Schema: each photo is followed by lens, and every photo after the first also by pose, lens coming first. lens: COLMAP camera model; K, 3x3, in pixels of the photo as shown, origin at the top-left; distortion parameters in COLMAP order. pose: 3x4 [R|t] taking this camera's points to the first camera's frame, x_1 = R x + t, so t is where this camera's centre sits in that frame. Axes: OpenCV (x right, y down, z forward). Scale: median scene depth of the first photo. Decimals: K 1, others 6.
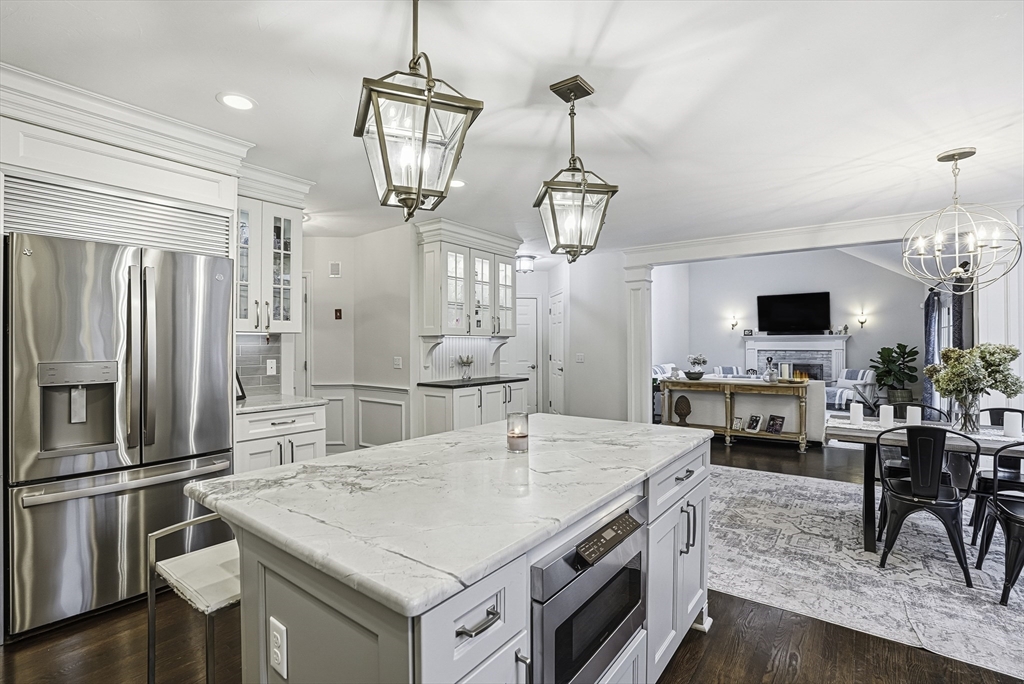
lens RADIAL K [[491.7, 0, 512.5], [0, 491.7, 338.6], [0, 0, 1]] dist [-0.044541, 0.006604]
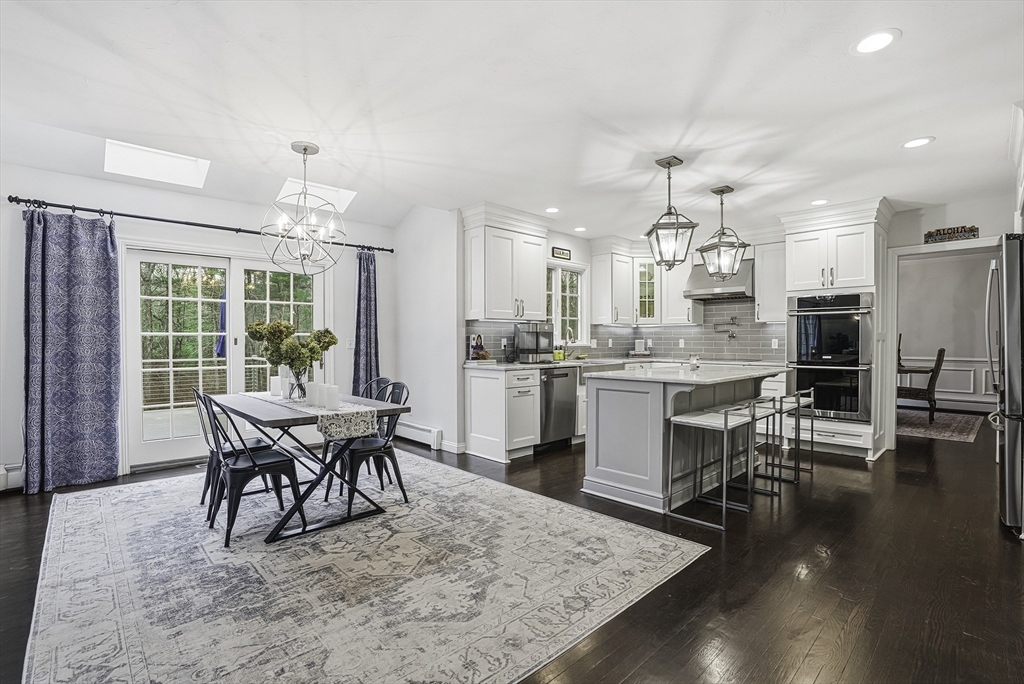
lens RADIAL K [[491.7, 0, 511.7], [0, 491.7, 342.1], [0, 0, 1]] dist [-0.044541, 0.006604]
pose [[-0.985960, 0.000918, 0.166982, 0.263915], [-0.000140, 0.999980, -0.006322, 0.067034], [-0.166984, -0.006256, -0.985940, 1.924145]]
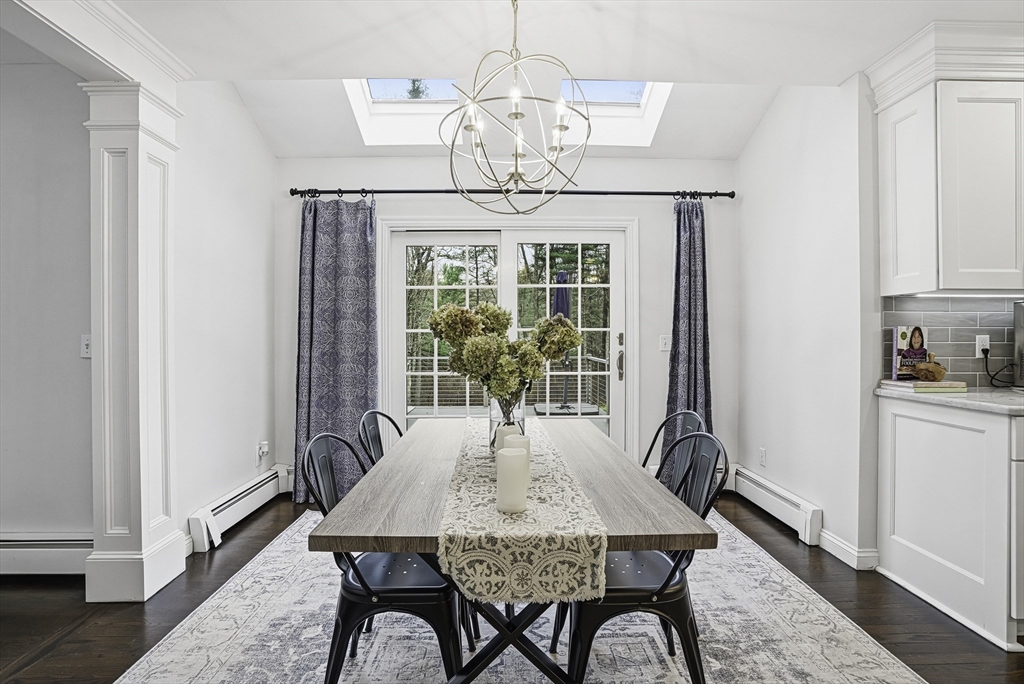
lens RADIAL K [[491.7, 0, 499.0], [0, 491.7, 341.4], [0, 0, 1]] dist [-0.044541, 0.006604]
pose [[-0.617464, -0.005171, 0.786582, 0.449321], [-0.006134, 0.999980, 0.001759, 0.058431], [-0.786575, -0.003738, -0.617483, 1.339756]]
